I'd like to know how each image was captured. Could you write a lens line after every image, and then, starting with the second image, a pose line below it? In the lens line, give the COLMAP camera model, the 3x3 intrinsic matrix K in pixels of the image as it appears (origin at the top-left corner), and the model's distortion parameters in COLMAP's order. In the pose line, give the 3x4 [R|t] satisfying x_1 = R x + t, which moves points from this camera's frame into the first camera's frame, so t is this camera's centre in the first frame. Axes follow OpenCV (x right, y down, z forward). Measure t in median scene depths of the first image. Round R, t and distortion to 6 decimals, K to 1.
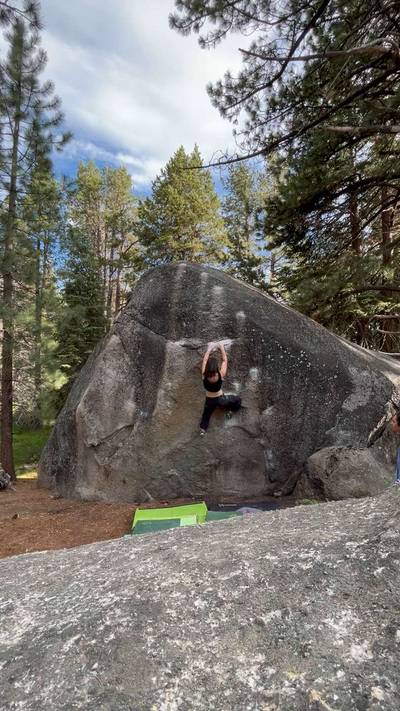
lens RADIAL K [[321.4, 0, 200.8], [0, 321.4, 358.2], [0, 0, 1]] dist [-0.011720, 0.000024]
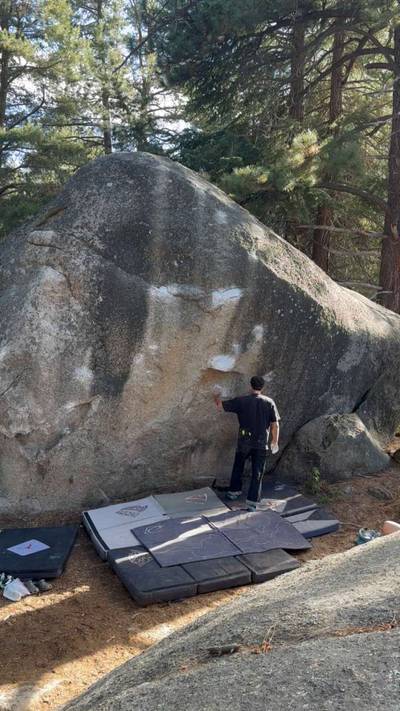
lens RADIAL K [[544.9, 0, 189.9], [0, 544.9, 357.7], [0, 0, 1]] dist [0.095413, -0.002255]
pose [[0.922830, -0.022899, 0.384527, -0.464261], [-0.051815, 0.981781, 0.182816, -0.115998], [-0.381708, -0.188632, 0.904830, -0.141611]]
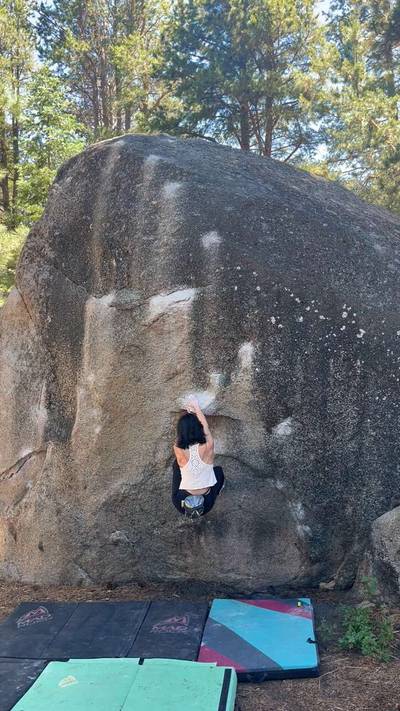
lens RADIAL K [[591.3, 0, 201.2], [0, 591.3, 362.2], [0, 0, 1]] dist [0.051474, -0.040857]
pose [[0.976397, -0.019305, -0.215120, 0.273184], [0.039675, 0.995080, 0.090782, -0.024995], [0.212309, -0.097174, 0.972359, 0.075248]]
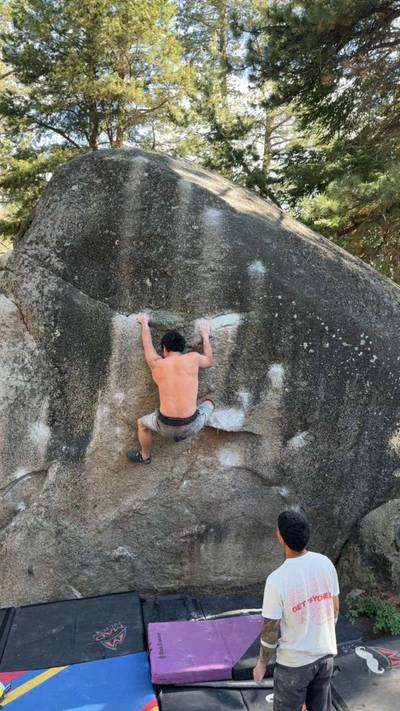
lens RADIAL K [[565.5, 0, 199.1], [0, 565.5, 357.6], [0, 0, 1]] dist [0.088659, -0.125956]
pose [[0.991754, -0.003498, 0.128105, -0.082047], [-0.010546, 0.994009, 0.108785, -0.079423], [-0.127718, -0.109239, 0.985776, 0.063694]]
